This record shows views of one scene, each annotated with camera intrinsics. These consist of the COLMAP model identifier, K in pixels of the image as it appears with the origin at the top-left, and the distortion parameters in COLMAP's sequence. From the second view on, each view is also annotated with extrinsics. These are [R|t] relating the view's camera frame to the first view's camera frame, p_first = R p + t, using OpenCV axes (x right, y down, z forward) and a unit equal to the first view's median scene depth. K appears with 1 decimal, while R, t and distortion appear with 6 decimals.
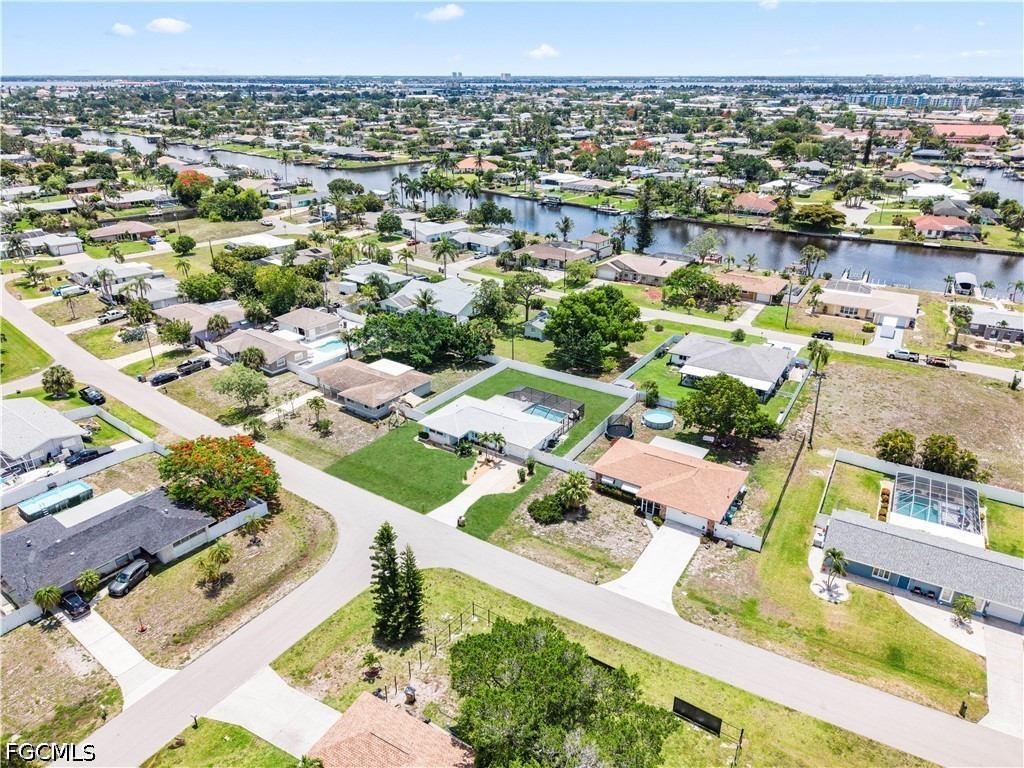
lens RADIAL K [[684.9, 0, 509.0], [0, 684.9, 379.5], [0, 0, 1]] dist [0.022515, -0.026961]
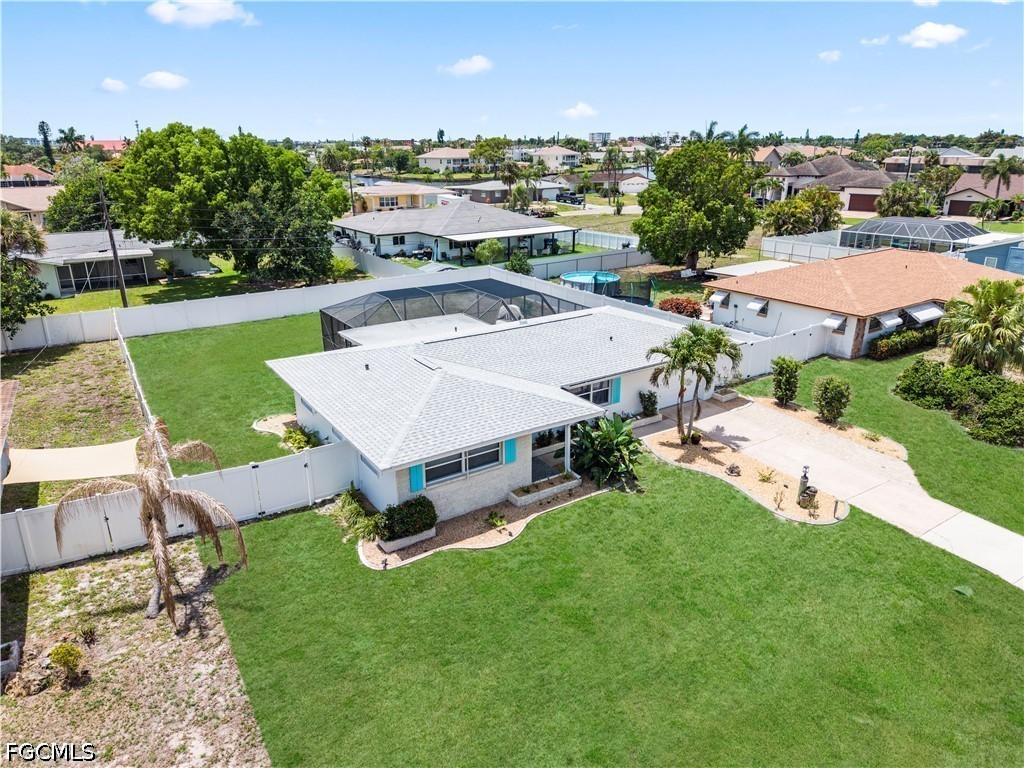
lens RADIAL K [[684.9, 0, 509.0], [0, 684.9, 379.5], [0, 0, 1]] dist [0.022515, -0.026961]
pose [[0.382138, -0.298456, 0.874582, -0.184342], [0.374557, 0.915209, 0.148662, 0.017704], [-0.844794, 0.270771, 0.461525, 0.587647]]
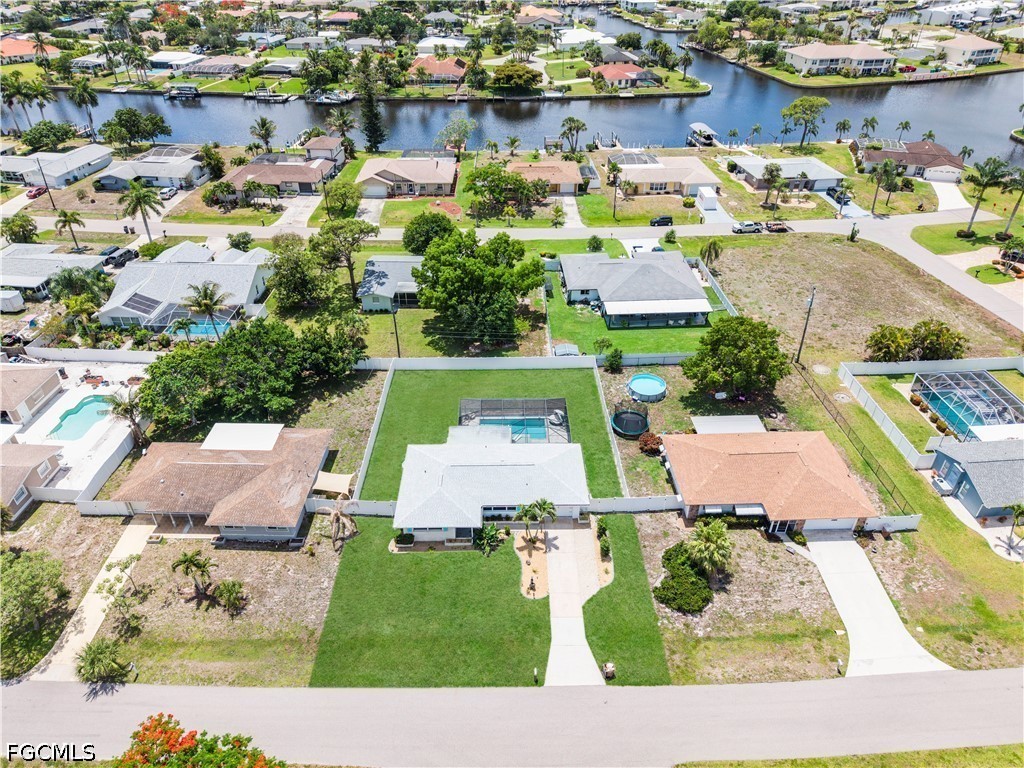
lens RADIAL K [[684.9, 0, 509.0], [0, 684.9, 379.5], [0, 0, 1]] dist [0.022515, -0.026961]
pose [[0.821043, -0.321006, 0.472064, -0.199037], [0.230108, 0.942868, 0.240936, -0.124869], [-0.522436, -0.089193, 0.848001, 0.290109]]
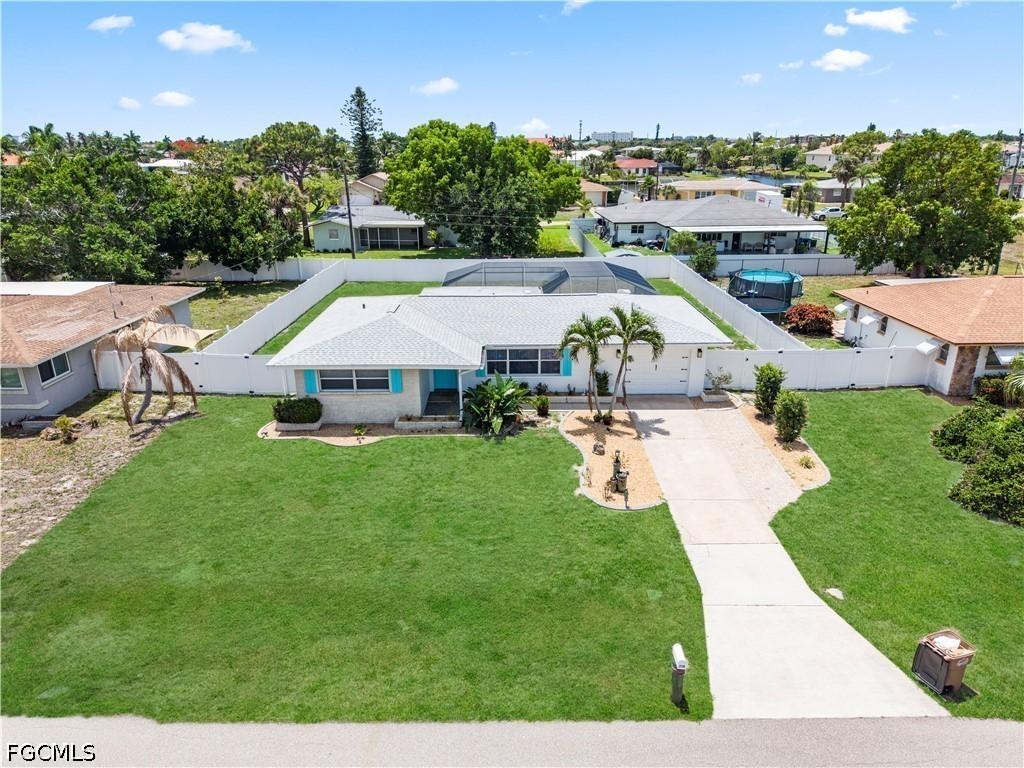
lens RADIAL K [[684.9, 0, 509.0], [0, 684.9, 379.5], [0, 0, 1]] dist [0.022515, -0.026961]
pose [[0.825952, -0.183800, 0.532936, -0.132022], [0.228252, 0.973435, -0.018028, 0.062295], [-0.515465, 0.136534, 0.845964, 0.494283]]
